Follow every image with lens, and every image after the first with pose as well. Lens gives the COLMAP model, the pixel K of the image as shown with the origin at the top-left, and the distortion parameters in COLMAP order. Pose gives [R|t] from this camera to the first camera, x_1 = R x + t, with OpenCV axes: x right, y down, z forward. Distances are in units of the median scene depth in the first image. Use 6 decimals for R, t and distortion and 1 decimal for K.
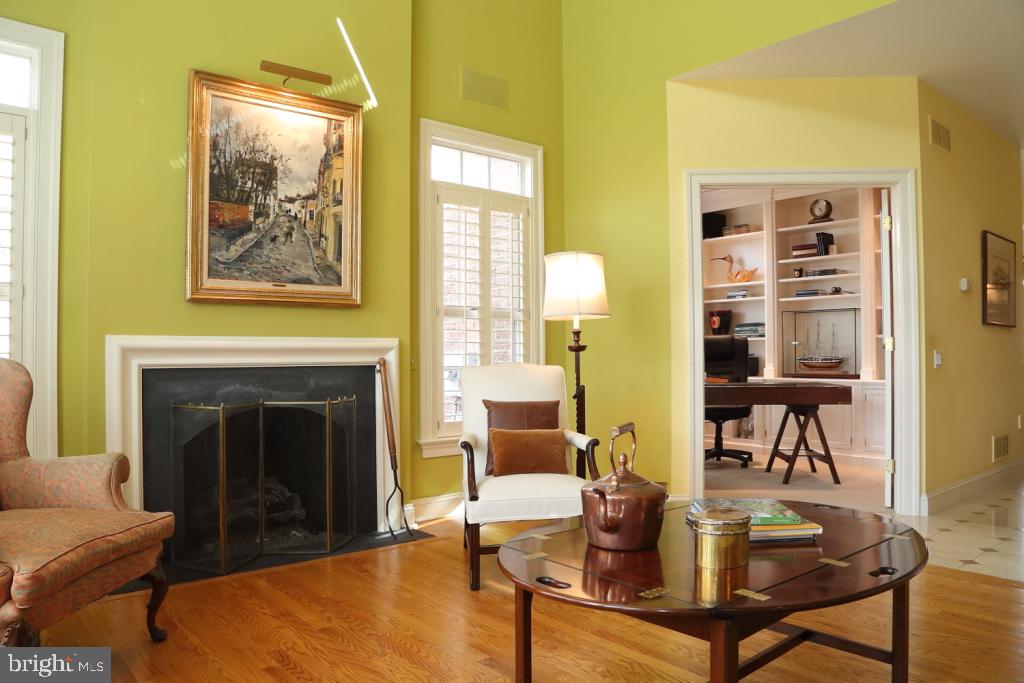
lens RADIAL K [[702.1, 0, 485.5], [0, 702.1, 350.8], [0, 0, 1]] dist [-0.116084, 0.057054]
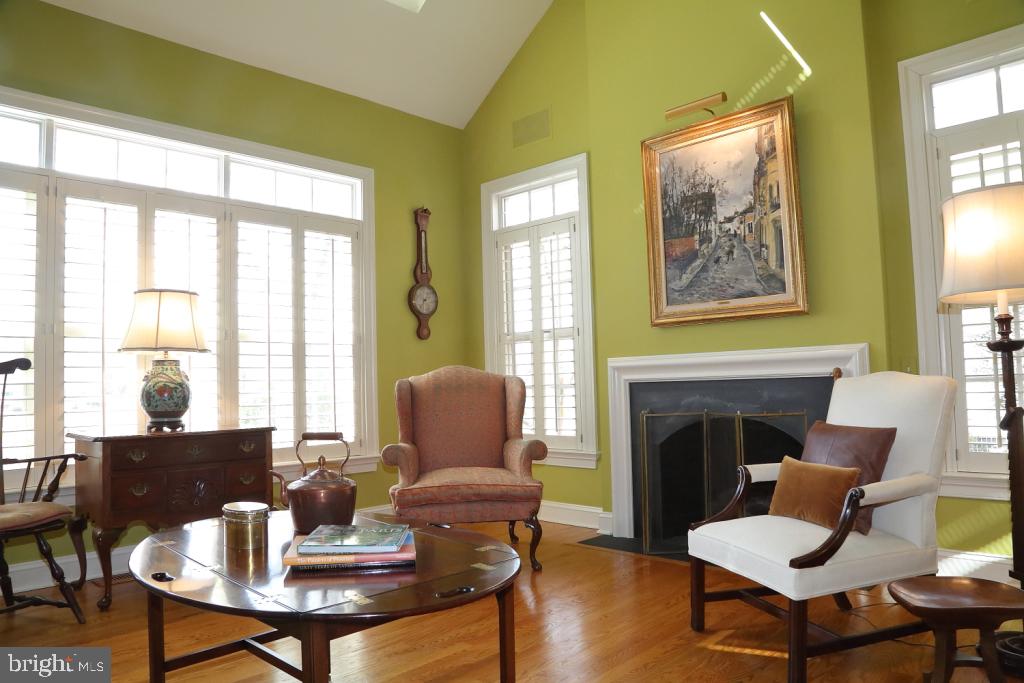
lens RADIAL K [[702.1, 0, 502.4], [0, 702.1, 343.5], [0, 0, 1]] dist [-0.116084, 0.057054]
pose [[0.121265, -0.053985, -0.991151, 0.689524], [0.033078, 0.998185, -0.050321, 0.009962], [0.992069, -0.026683, 0.122831, 0.518722]]
